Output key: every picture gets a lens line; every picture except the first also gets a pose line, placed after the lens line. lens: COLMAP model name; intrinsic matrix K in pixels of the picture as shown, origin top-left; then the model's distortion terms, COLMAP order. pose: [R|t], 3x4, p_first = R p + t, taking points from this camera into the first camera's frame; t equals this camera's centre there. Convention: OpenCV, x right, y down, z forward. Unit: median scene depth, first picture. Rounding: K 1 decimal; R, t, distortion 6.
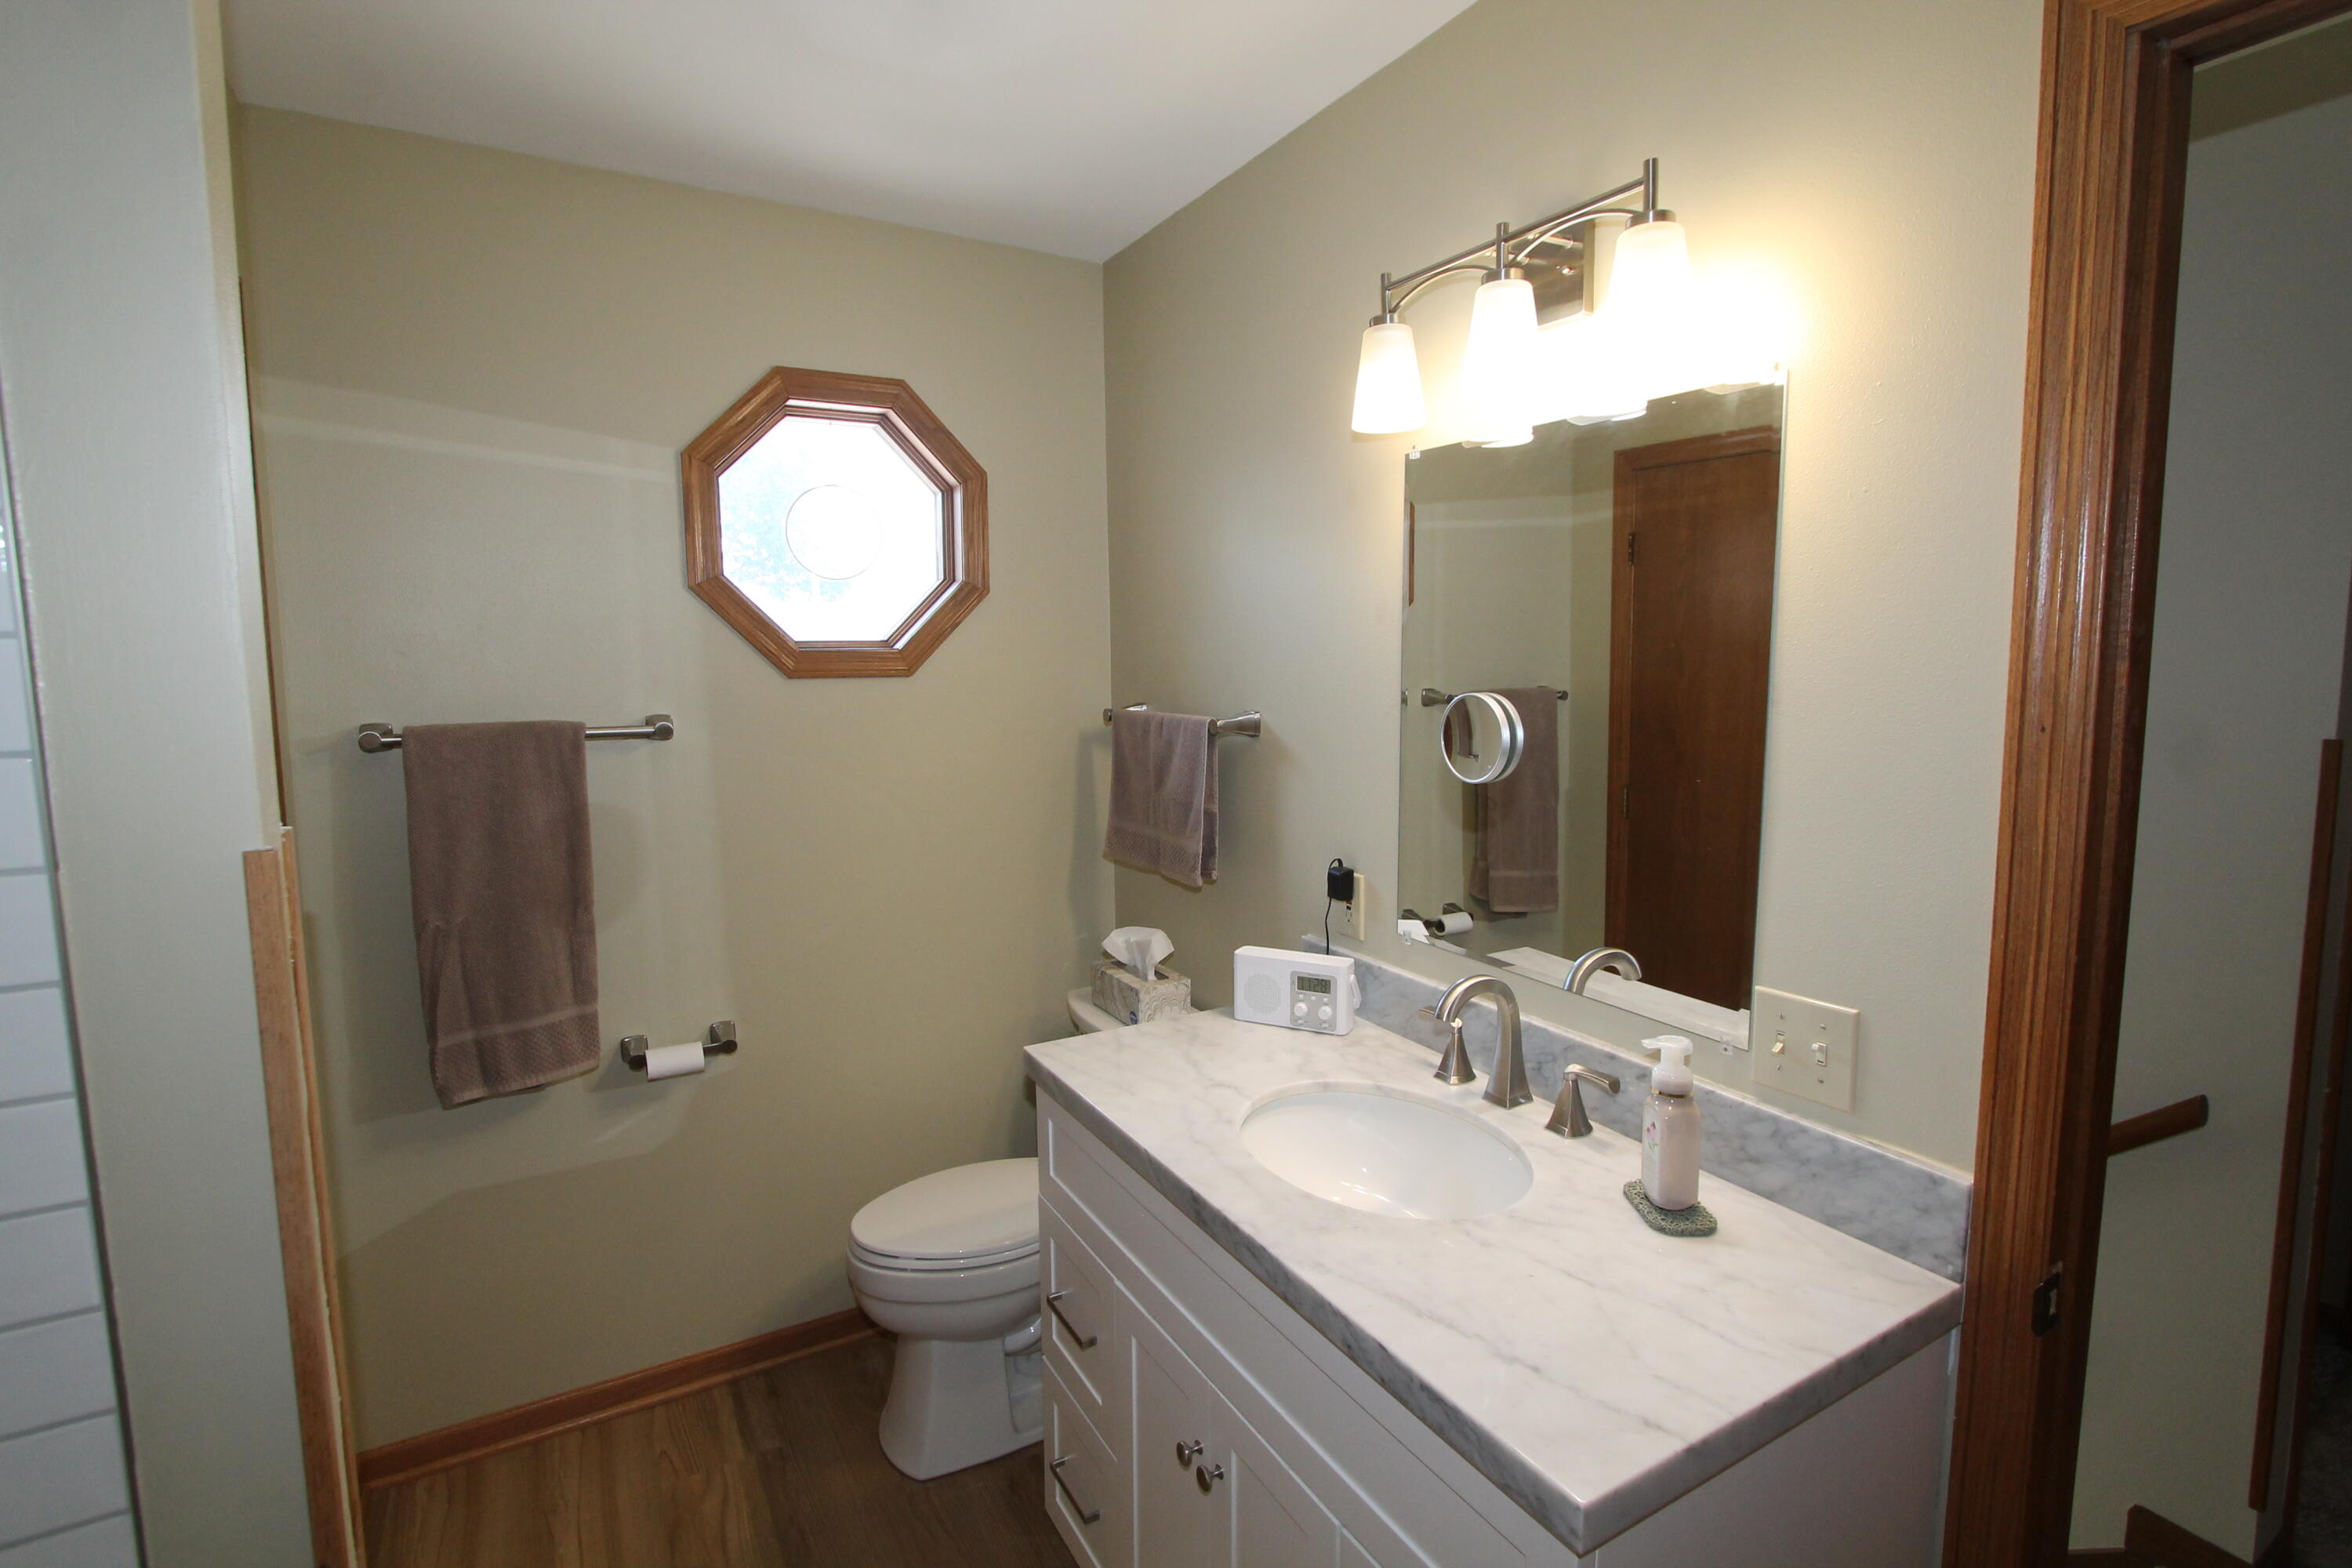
lens RADIAL K [[1111.0, 0, 1178.1], [0, 1111.0, 761.9], [0, 0, 1]] dist [-0.000645, -0.000077]
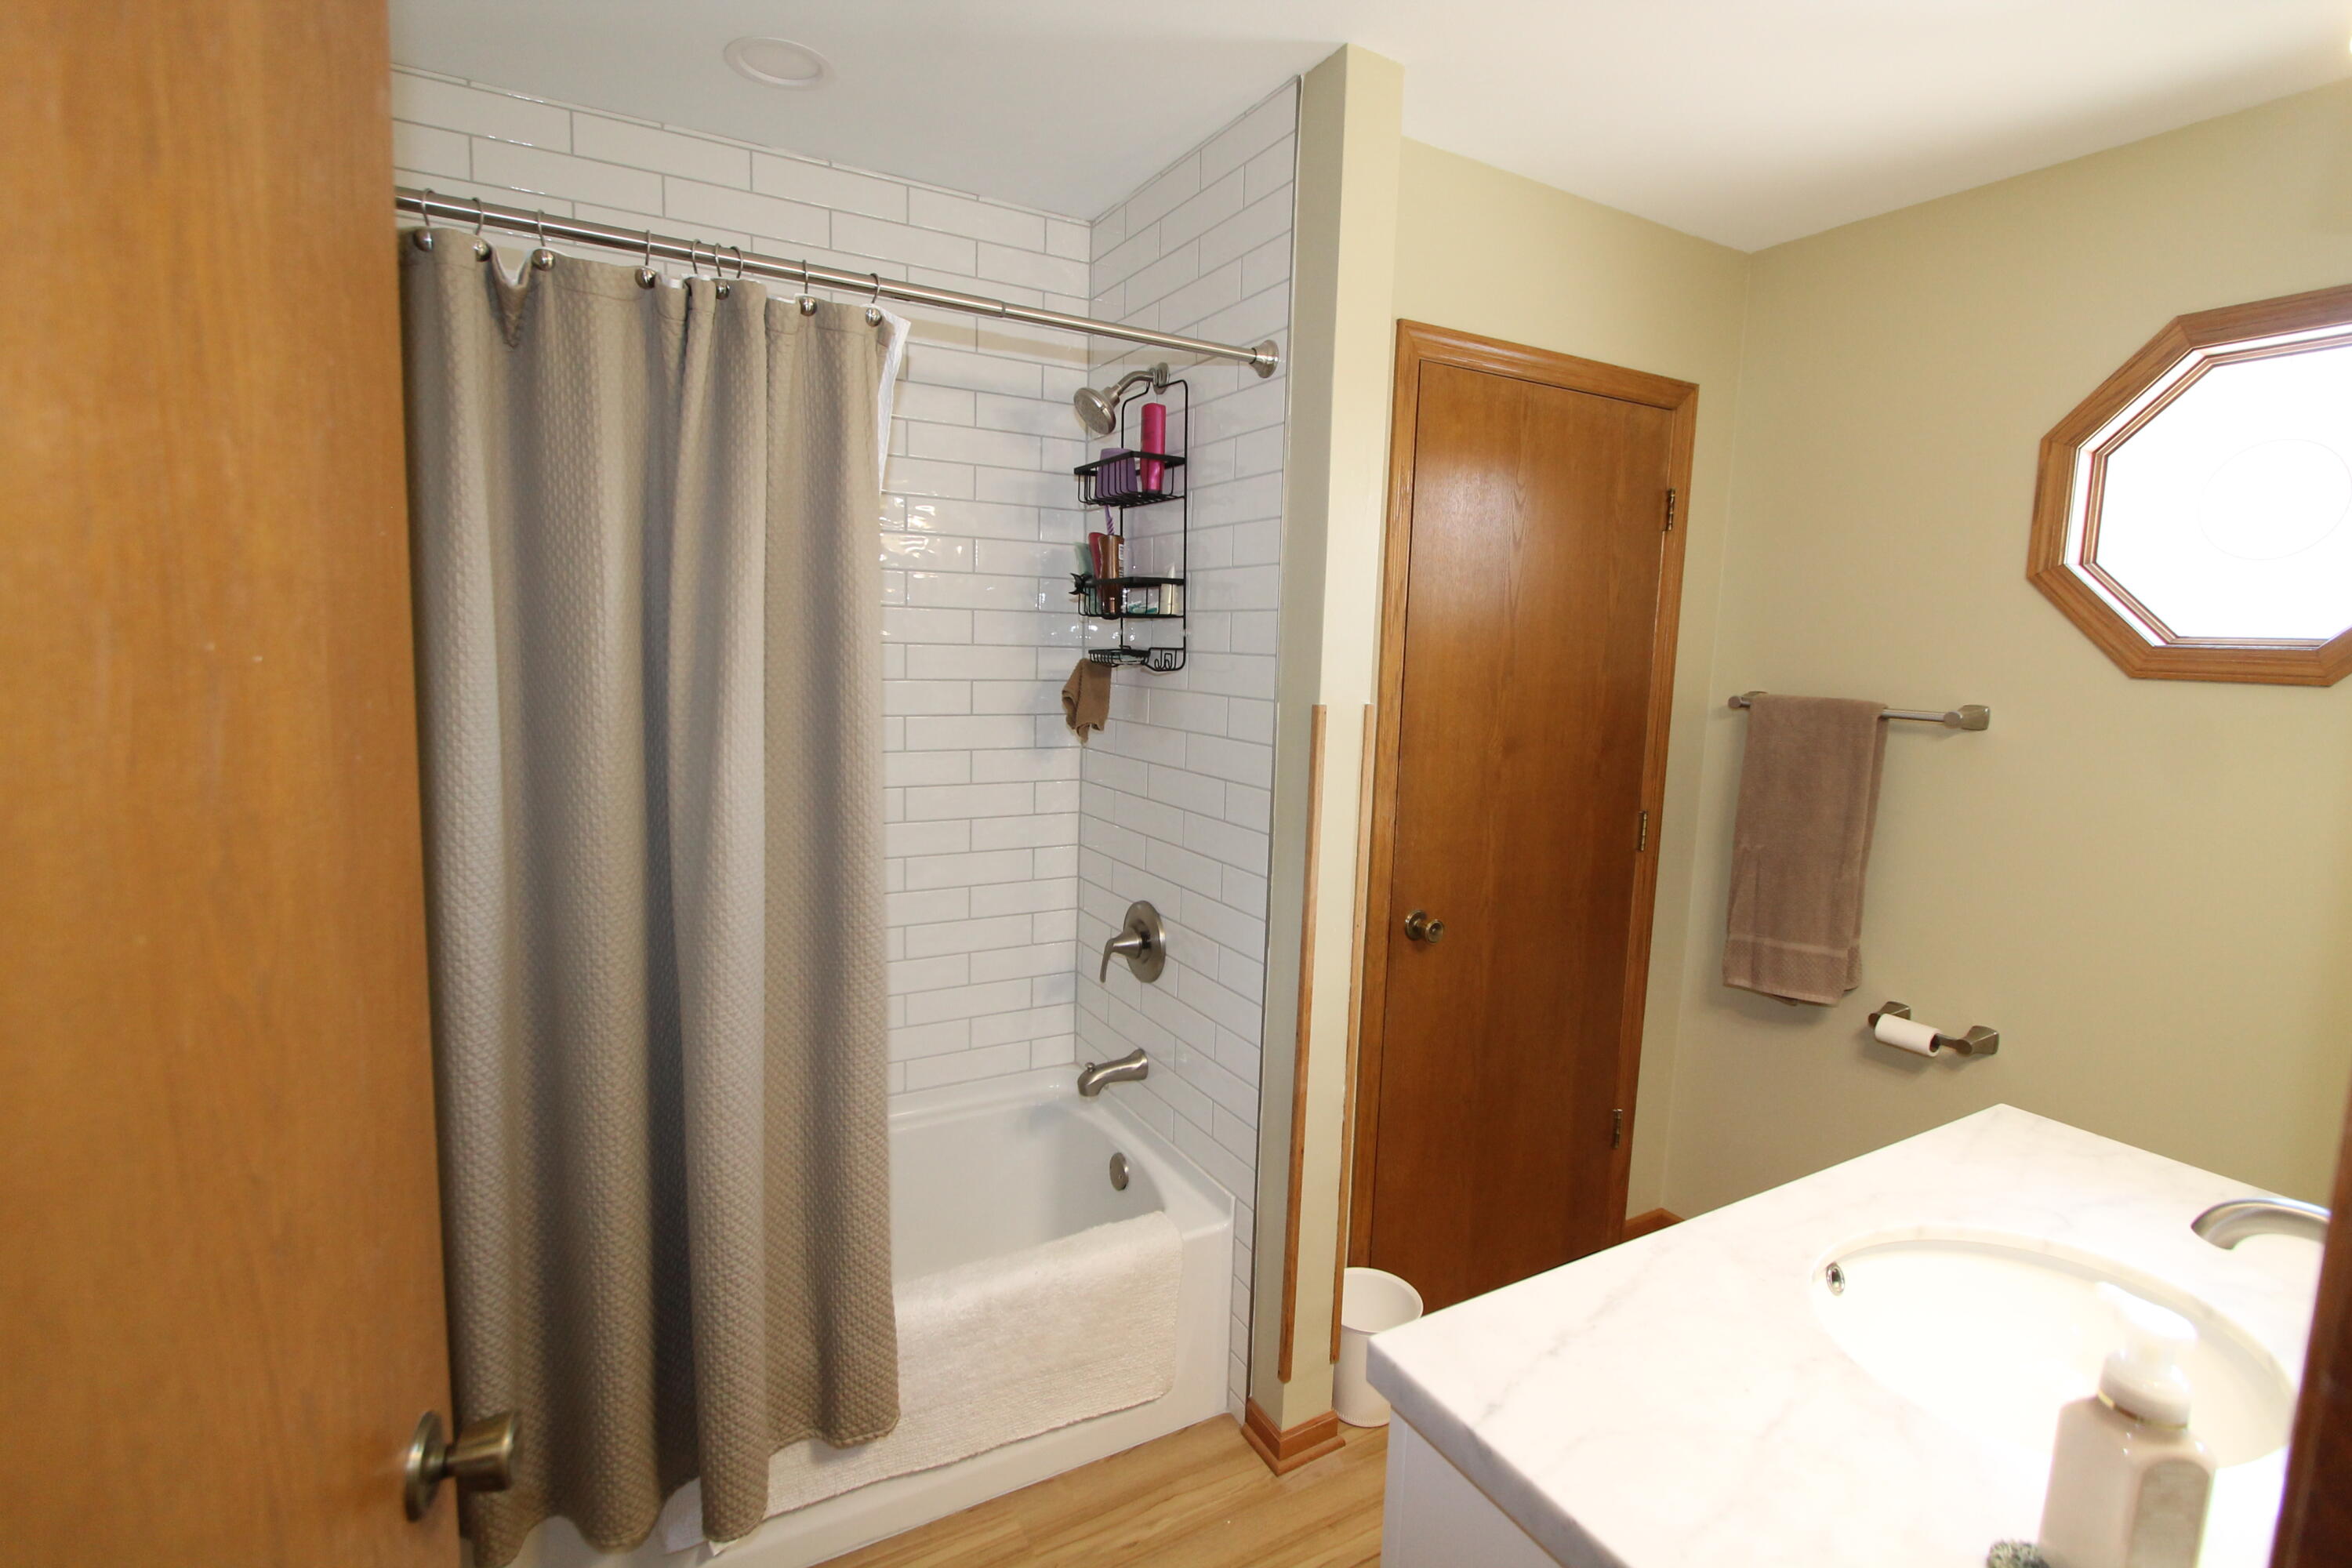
lens RADIAL K [[1111.0, 0, 1176.8], [0, 1111.0, 784.9], [0, 0, 1]] dist [-0.000645, -0.000077]
pose [[-0.005401, 0.137049, -0.990550, 0.563166], [-0.139091, 0.980832, 0.136463, -0.008305], [0.990265, 0.138513, 0.013765, 0.280229]]
